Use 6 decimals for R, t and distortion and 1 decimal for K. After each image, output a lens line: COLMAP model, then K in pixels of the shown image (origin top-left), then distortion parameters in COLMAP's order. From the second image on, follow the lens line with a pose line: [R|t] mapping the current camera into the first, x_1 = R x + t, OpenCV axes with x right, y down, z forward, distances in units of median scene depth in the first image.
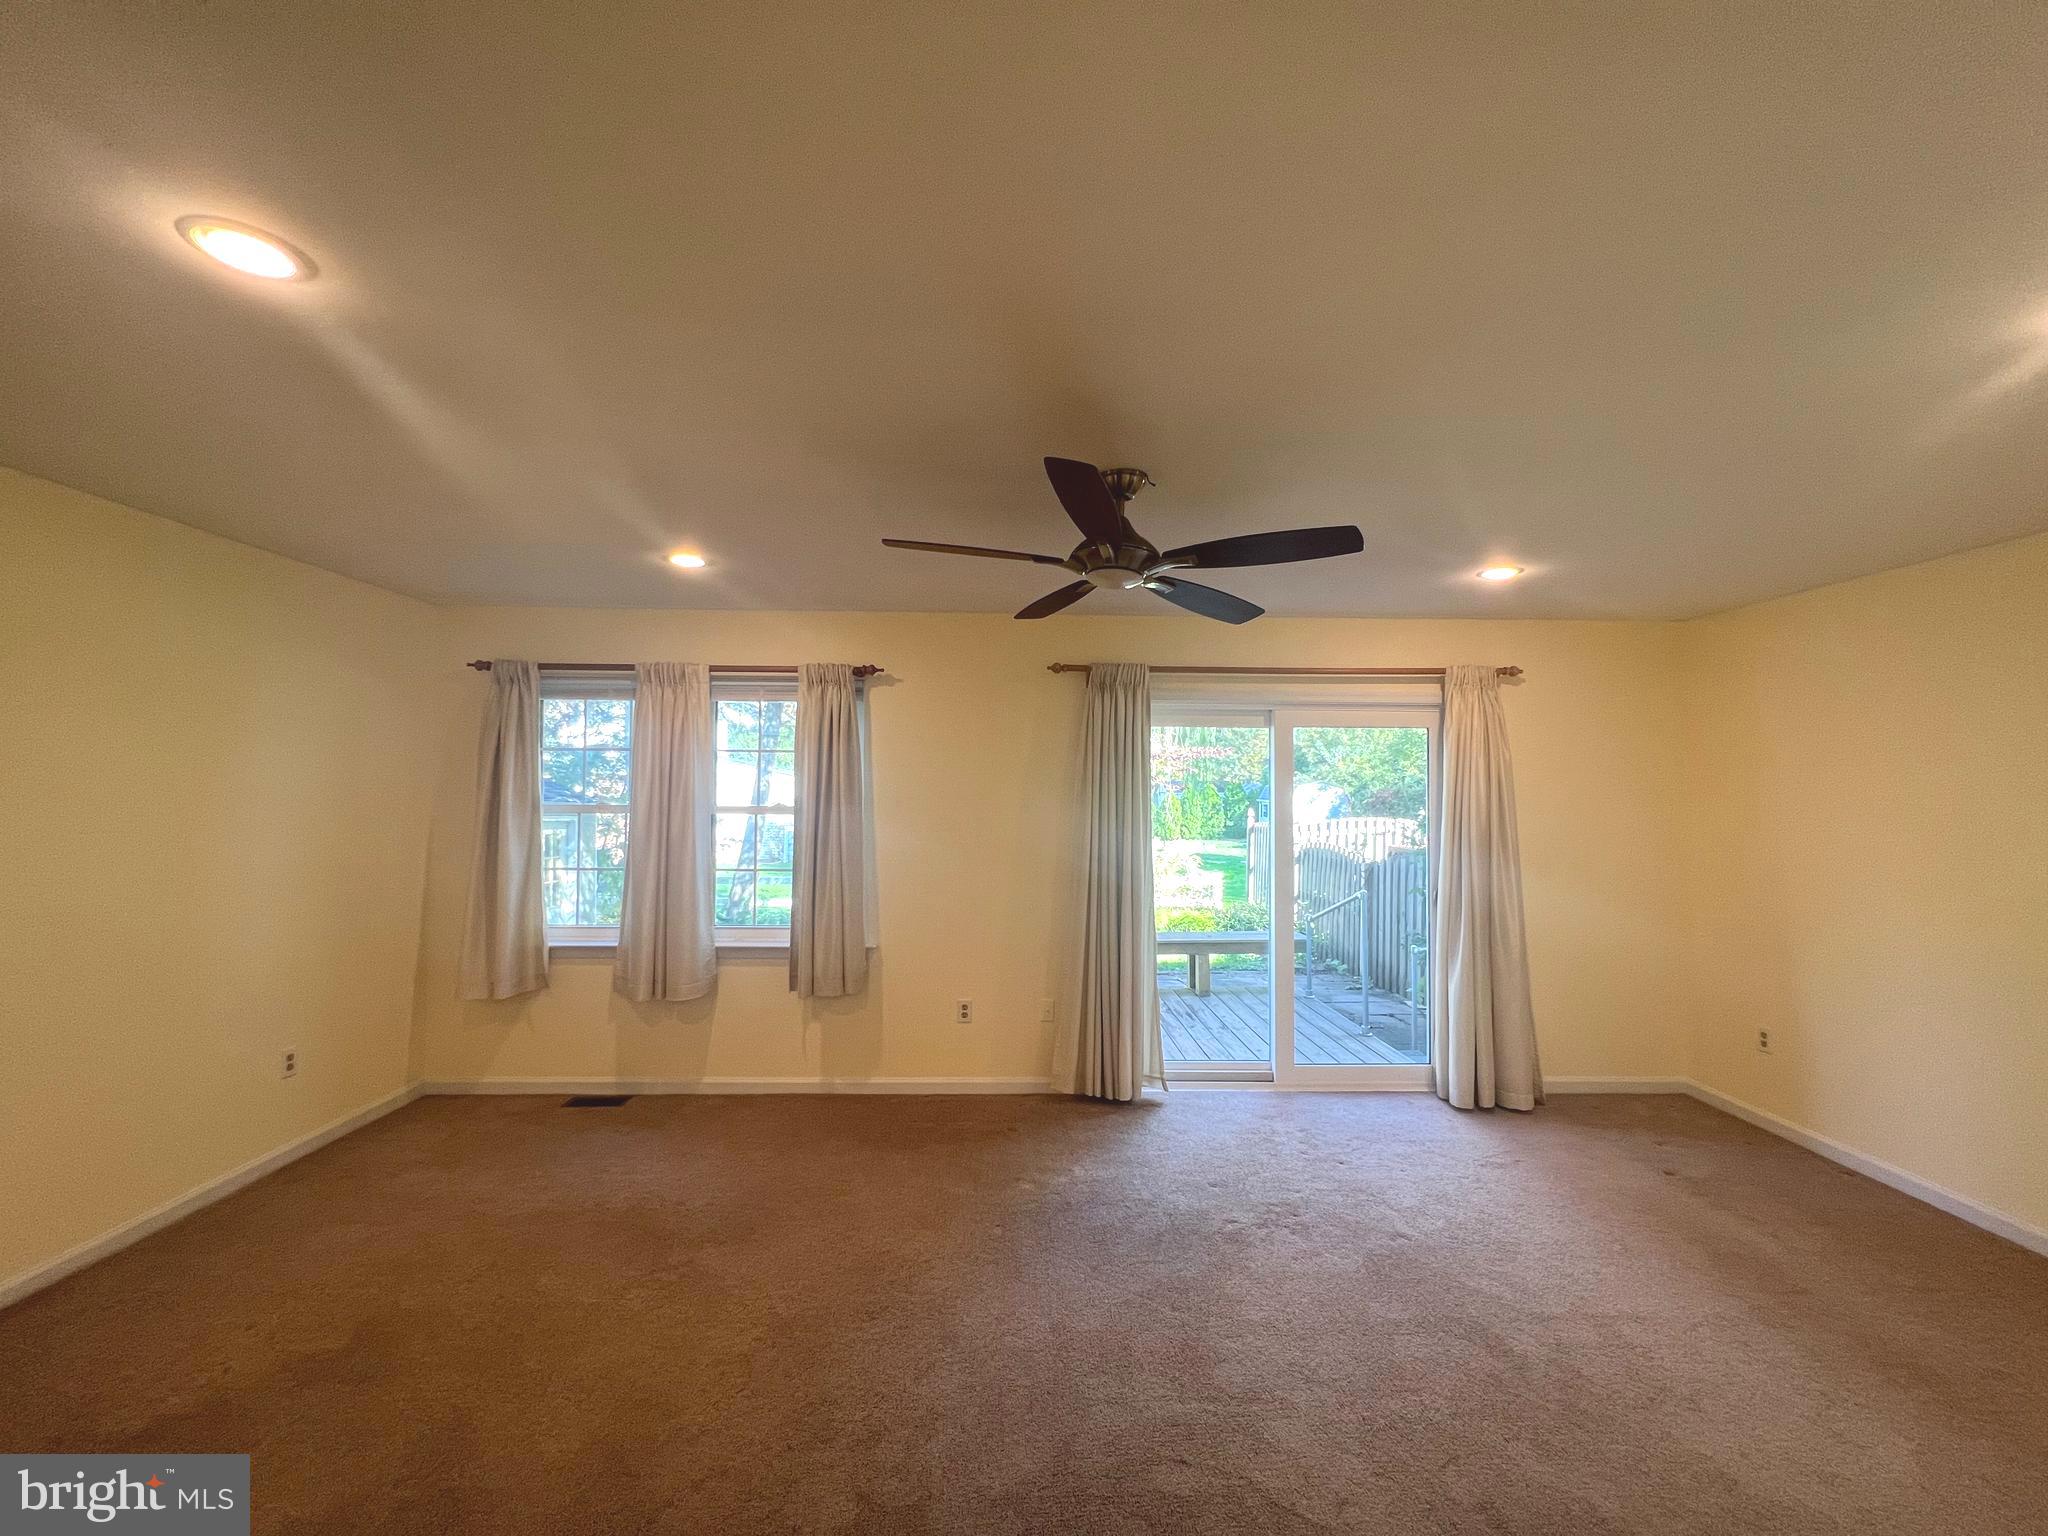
lens RADIAL K [[835.1, 0, 1024.0], [0, 835.1, 768.0], [0, 0, 1]] dist [-0.001213, -0.000045]
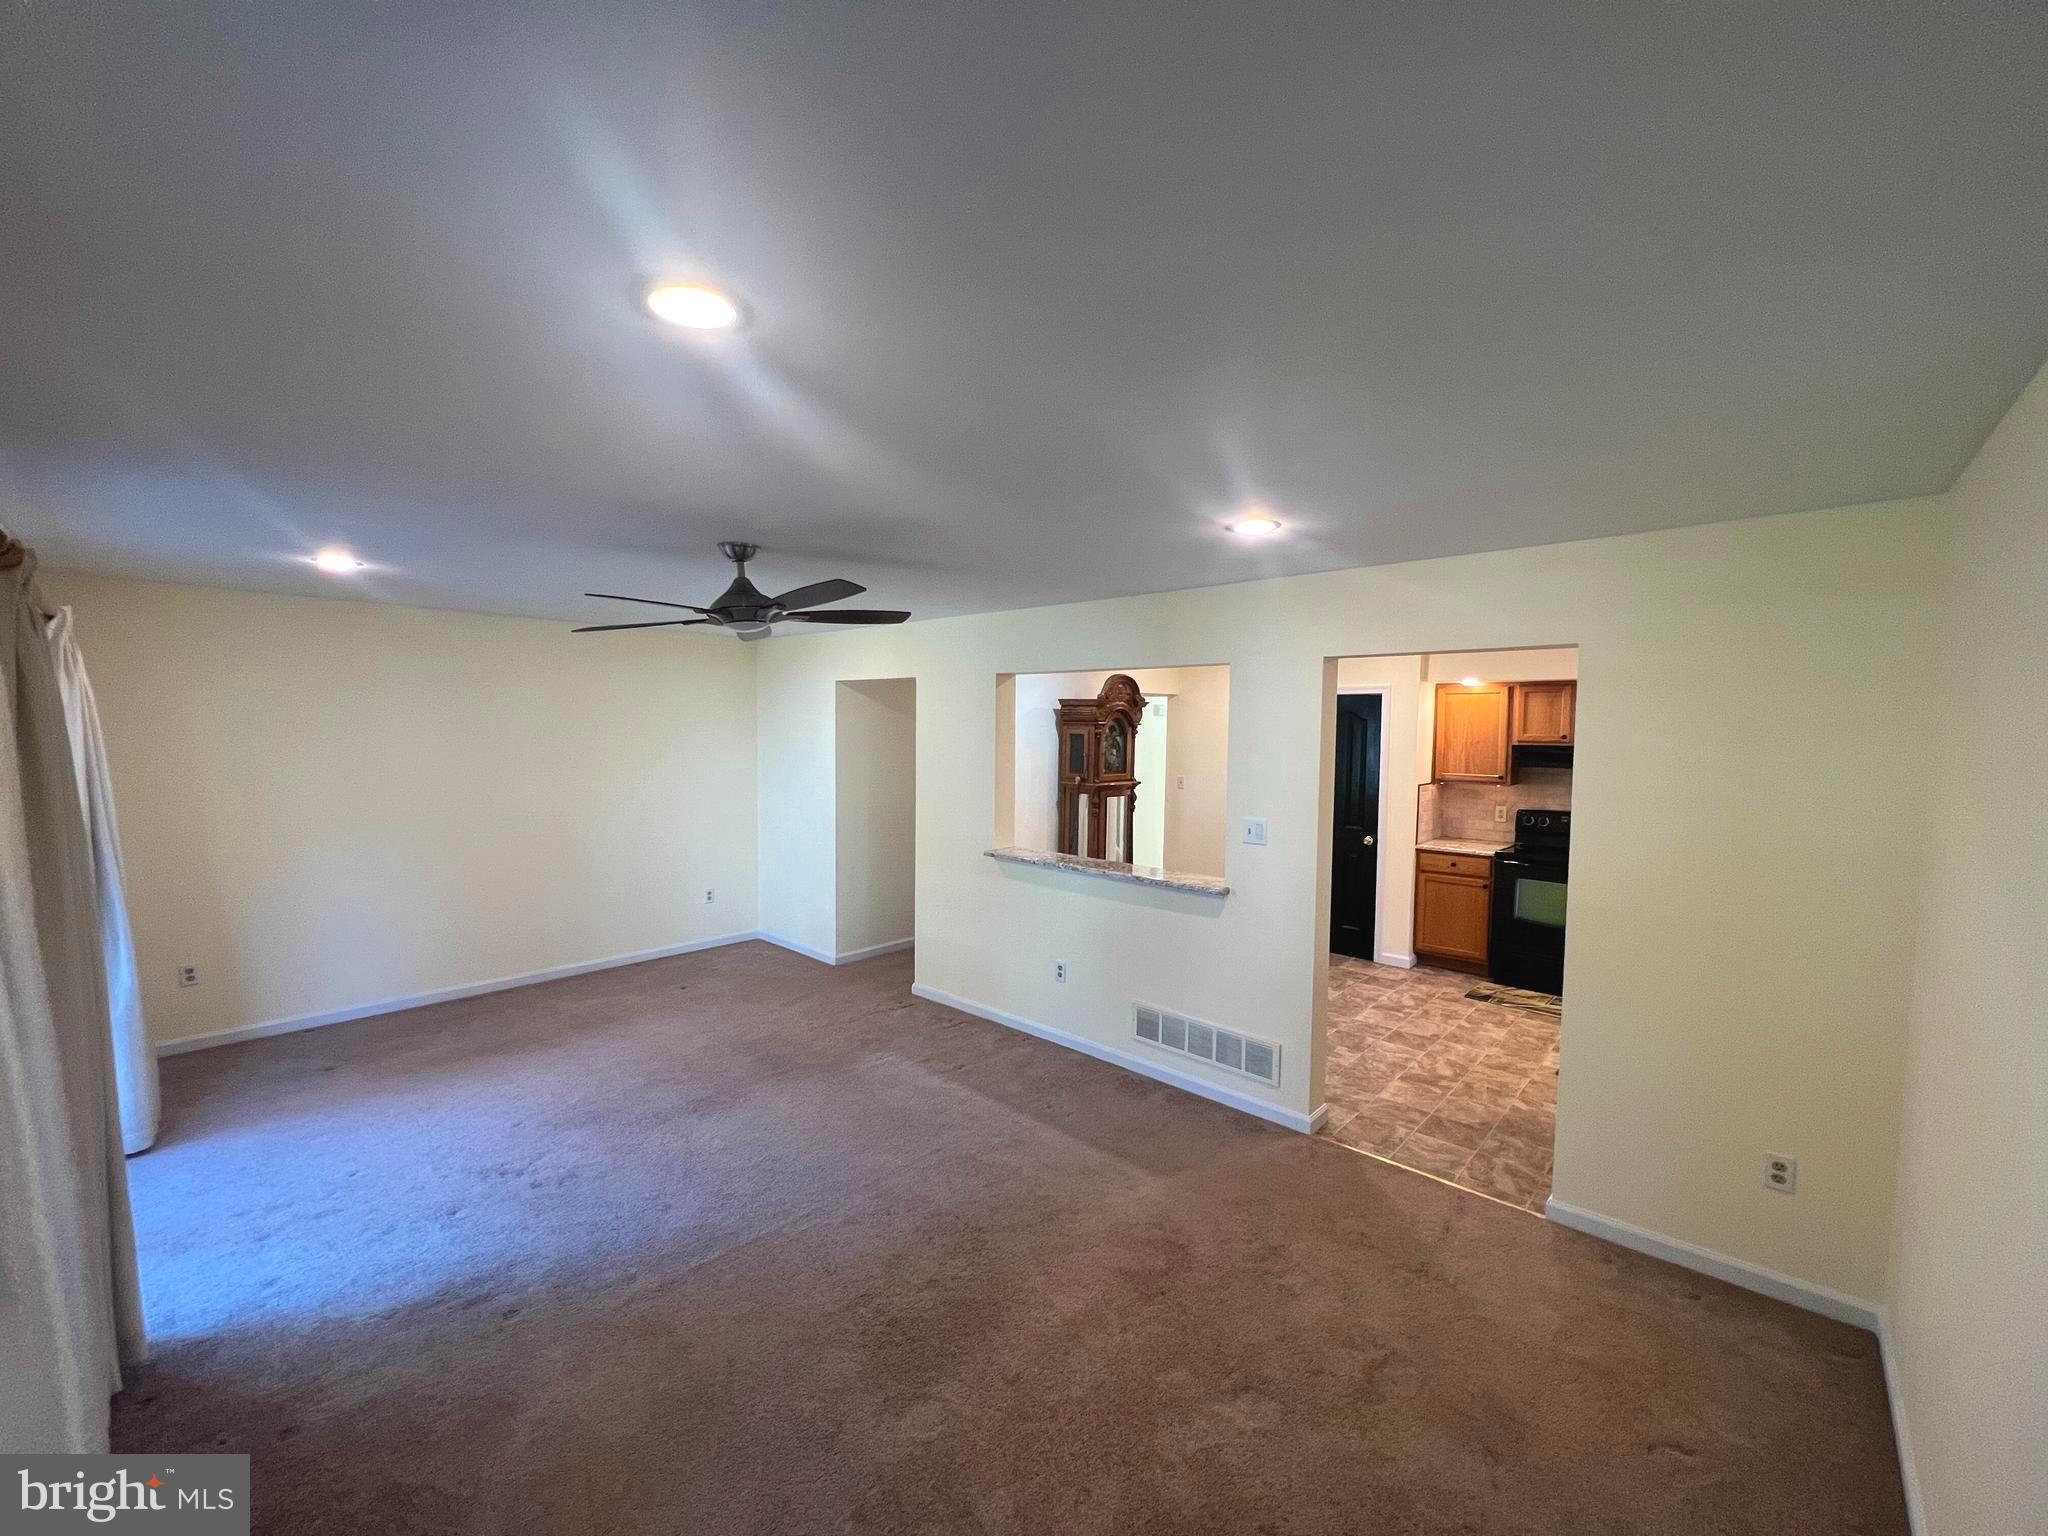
lens RADIAL K [[835.1, 0, 1024.0], [0, 835.1, 768.0], [0, 0, 1]] dist [-0.001213, -0.000045]
pose [[-0.717367, -0.056438, 0.694406, -0.656808], [-0.022958, 0.998087, 0.057403, -0.043370], [-0.696317, 0.025237, -0.717290, 0.960865]]
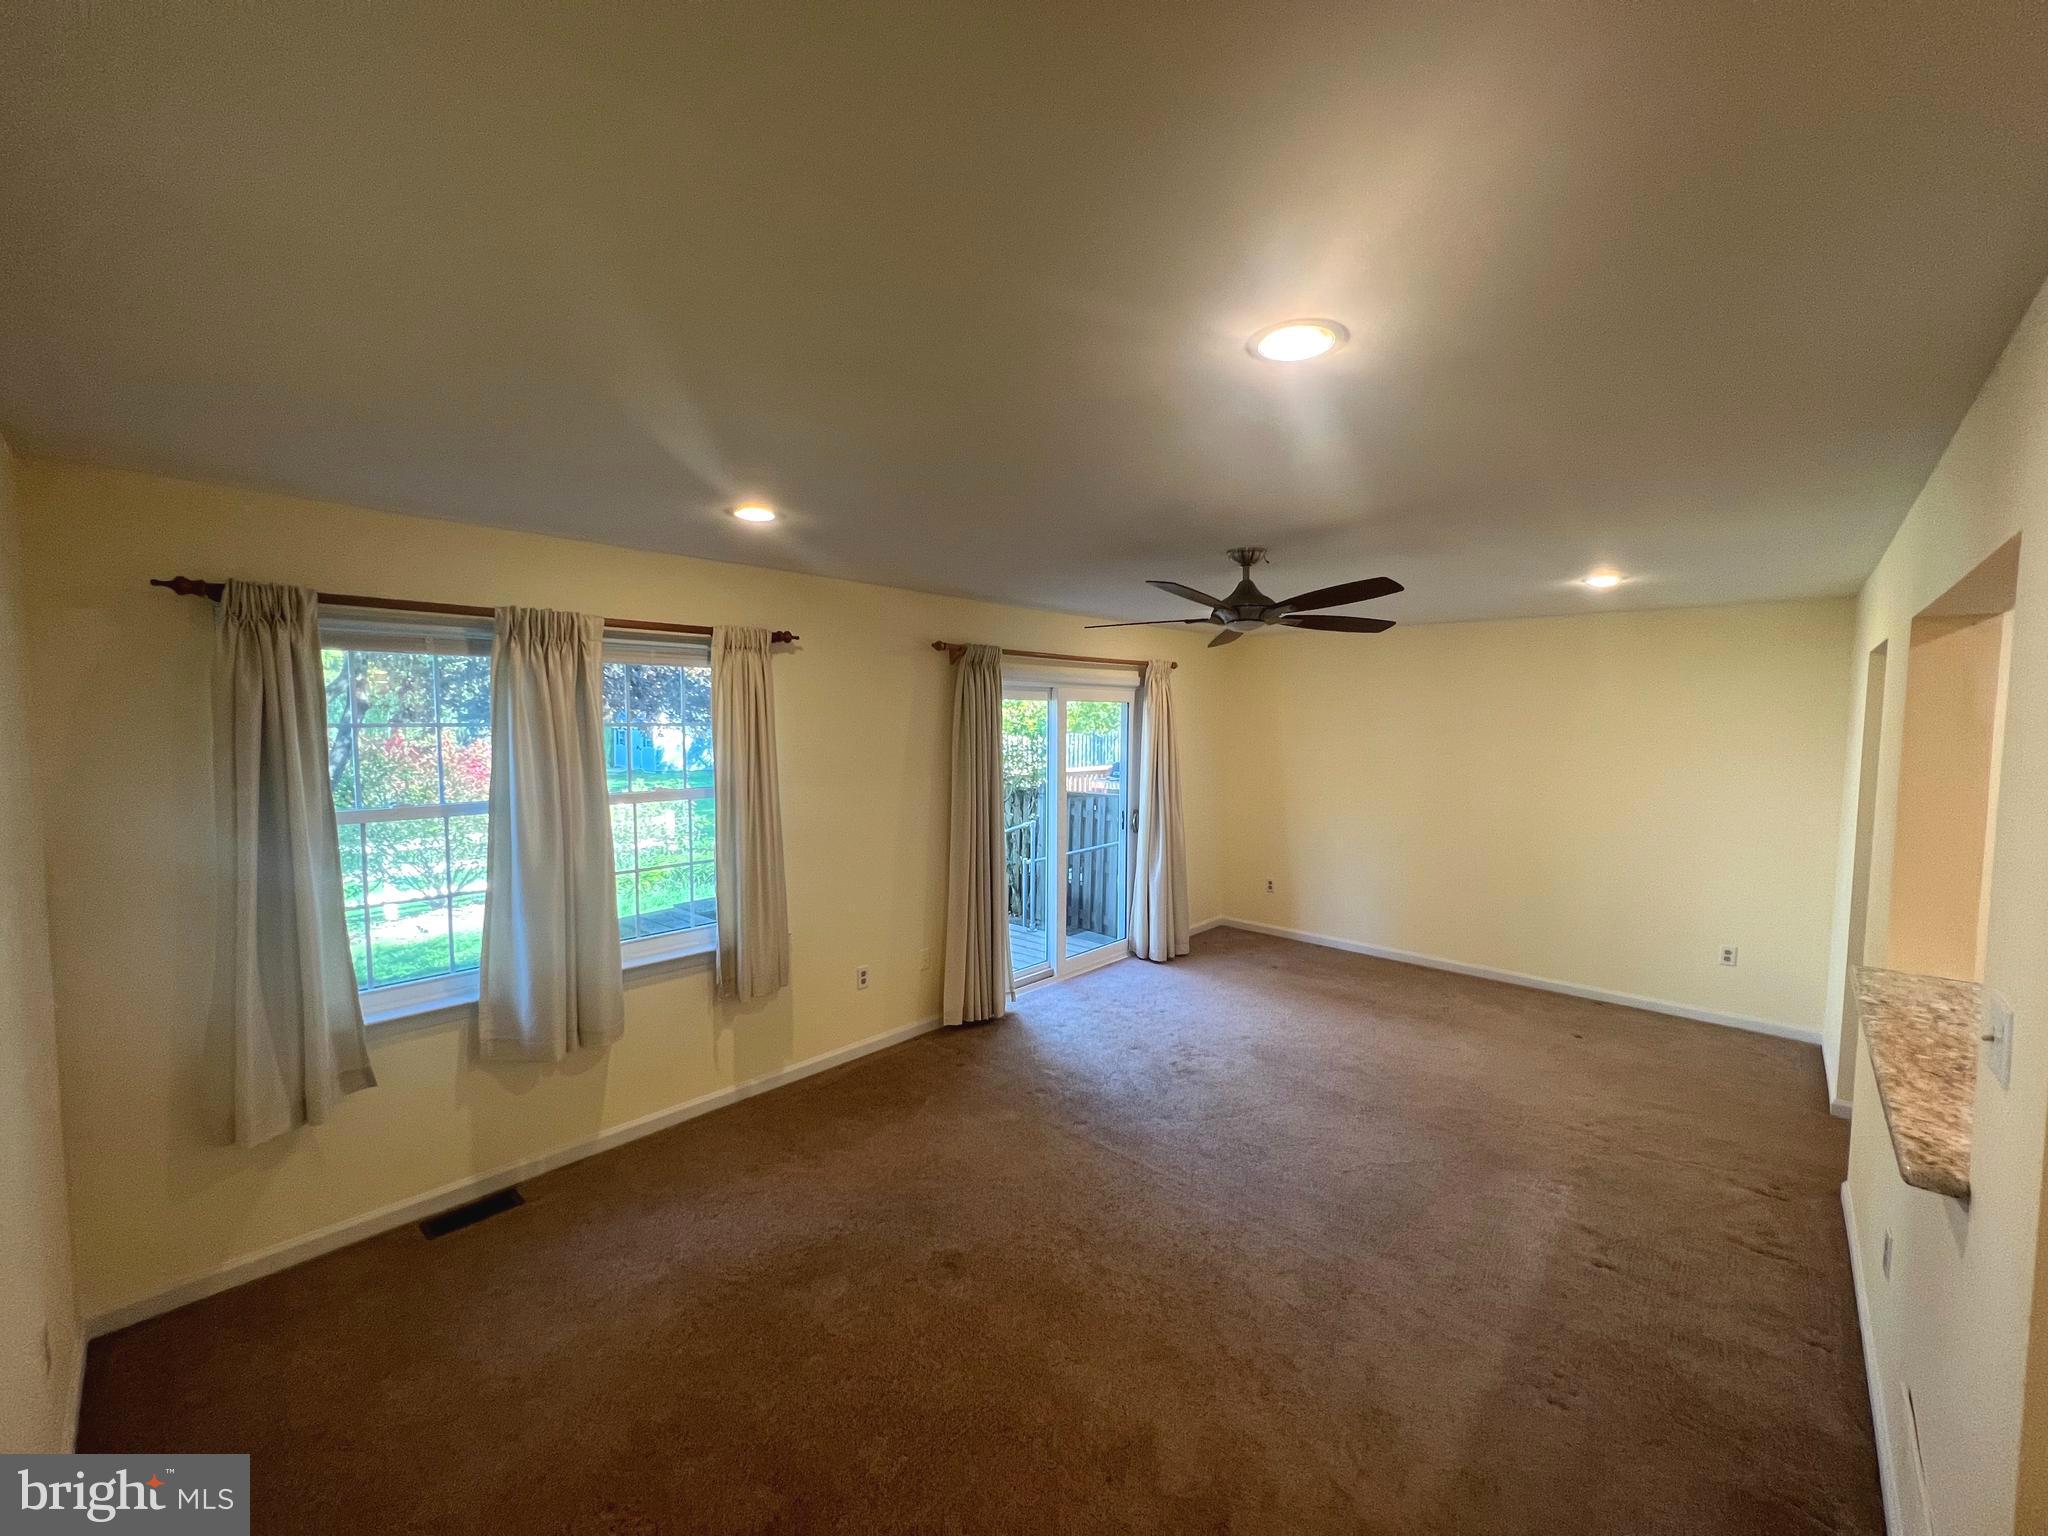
lens RADIAL K [[818.6, 0, 1024.0], [0, 818.6, 768.0], [0, 0, 1]] dist [-0.002877, -0.000134]
pose [[0.695099, -0.049452, 0.717211, -0.658684], [-0.009357, 0.996925, 0.077807, -0.046519], [-0.718853, -0.060795, 0.692498, 0.182070]]
